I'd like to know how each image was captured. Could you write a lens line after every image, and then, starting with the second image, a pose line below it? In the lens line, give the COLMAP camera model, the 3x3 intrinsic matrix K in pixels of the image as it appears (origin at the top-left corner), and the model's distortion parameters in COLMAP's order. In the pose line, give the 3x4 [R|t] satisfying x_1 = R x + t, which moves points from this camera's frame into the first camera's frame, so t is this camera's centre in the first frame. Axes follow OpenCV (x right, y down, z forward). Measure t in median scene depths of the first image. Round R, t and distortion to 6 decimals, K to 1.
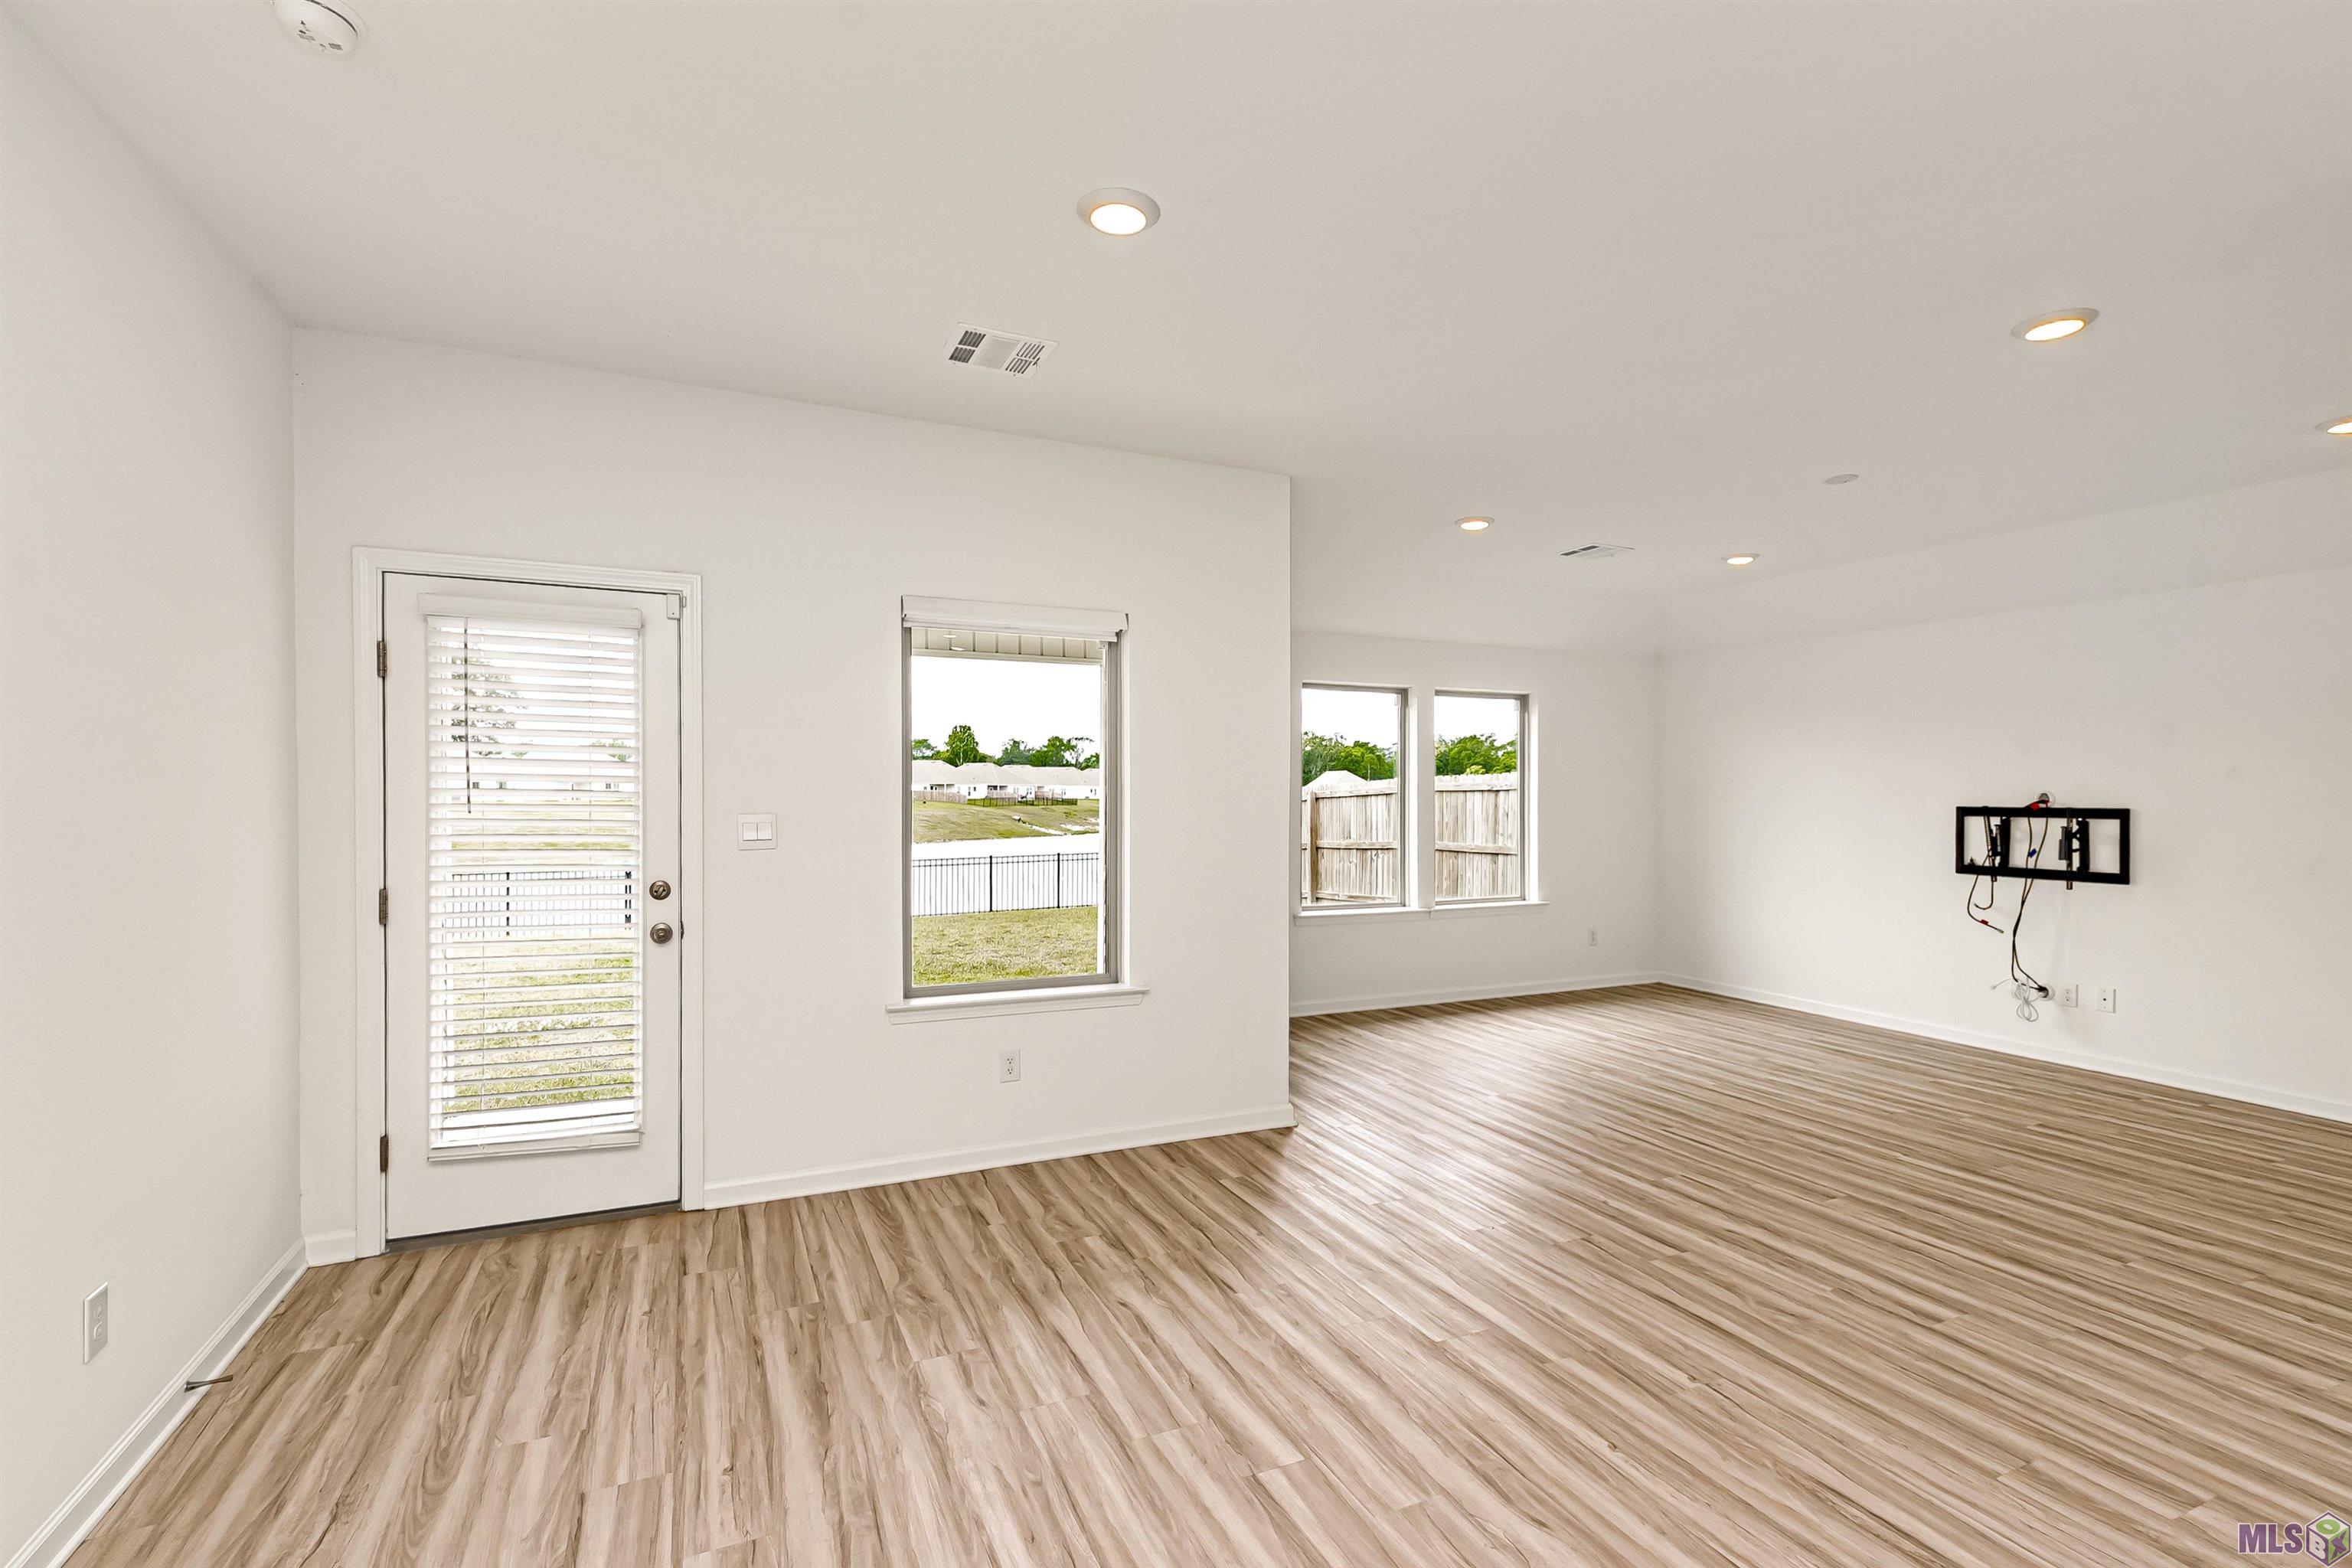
lens RADIAL K [[1050.3, 0, 1180.6], [0, 1050.3, 792.7], [0, 0, 1]] dist [0.000389, 0.000298]
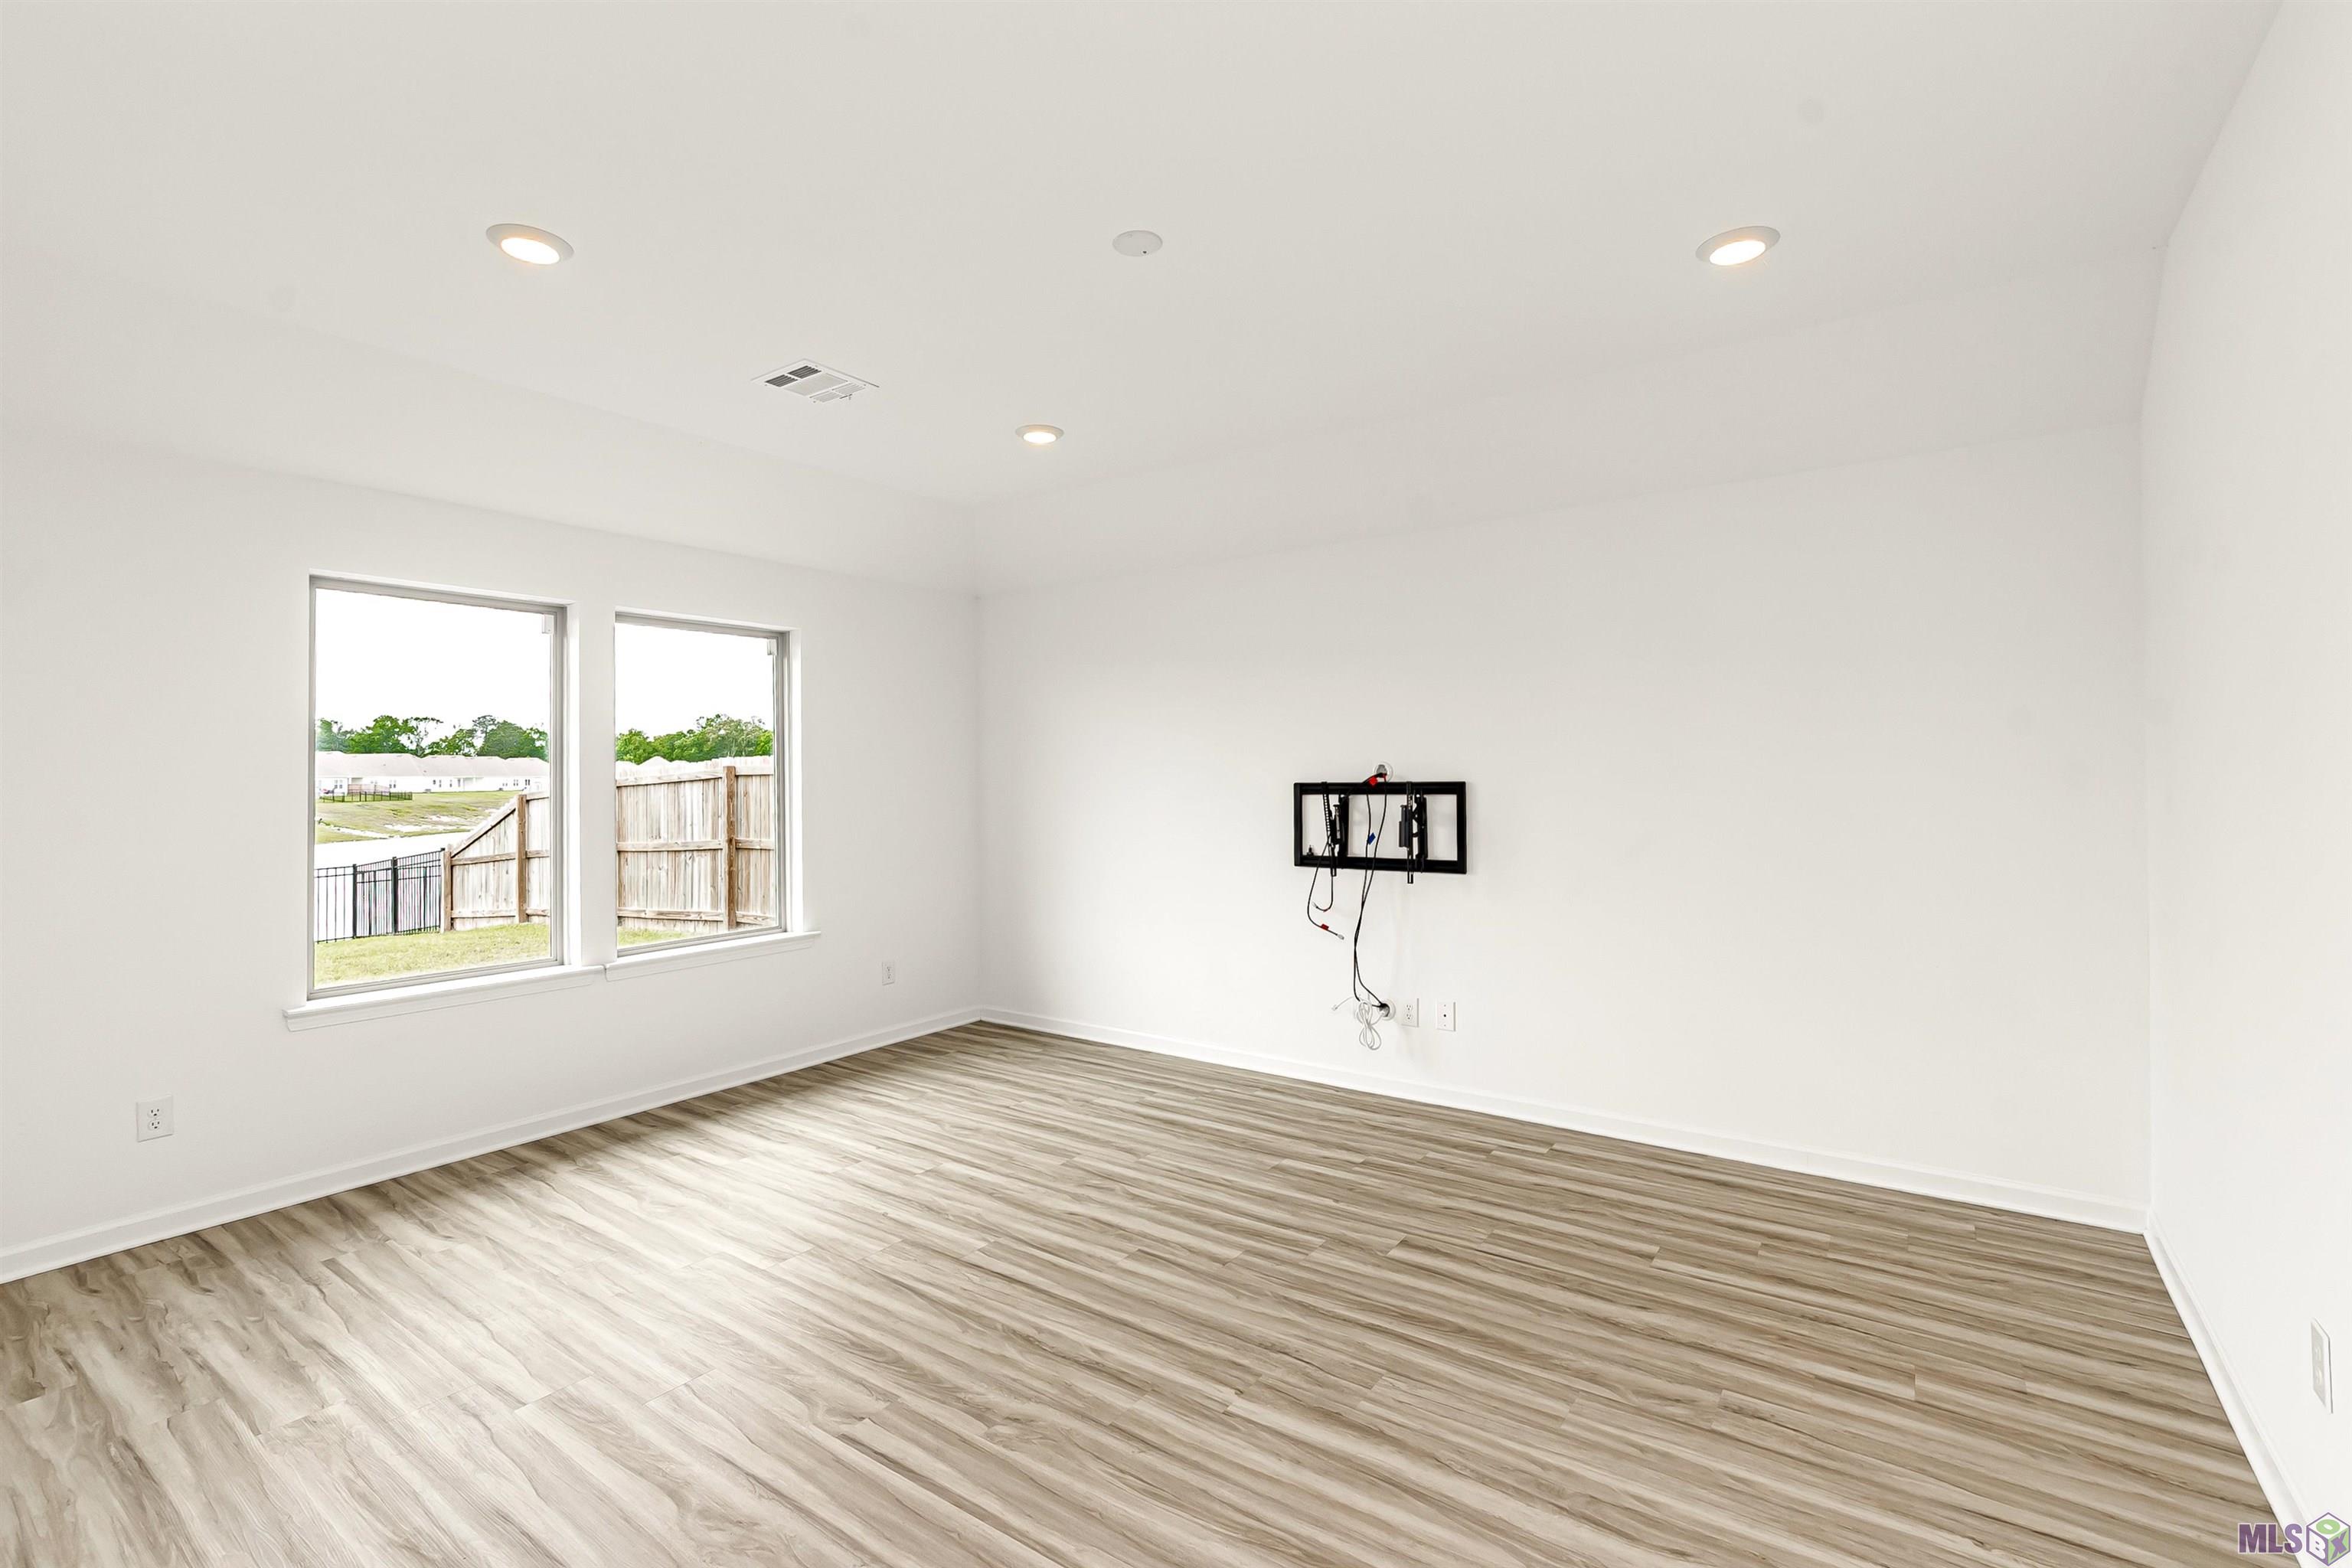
lens RADIAL K [[1040.0, 0, 1176.0], [0, 1040.0, 784.0], [0, 0, 1]] dist [0.000915, 0.000069]
pose [[0.863015, -0.019361, 0.504807, 0.281167], [0.016137, 0.999812, 0.010757, 0.004446], [-0.504920, -0.001137, 0.863165, 0.389780]]
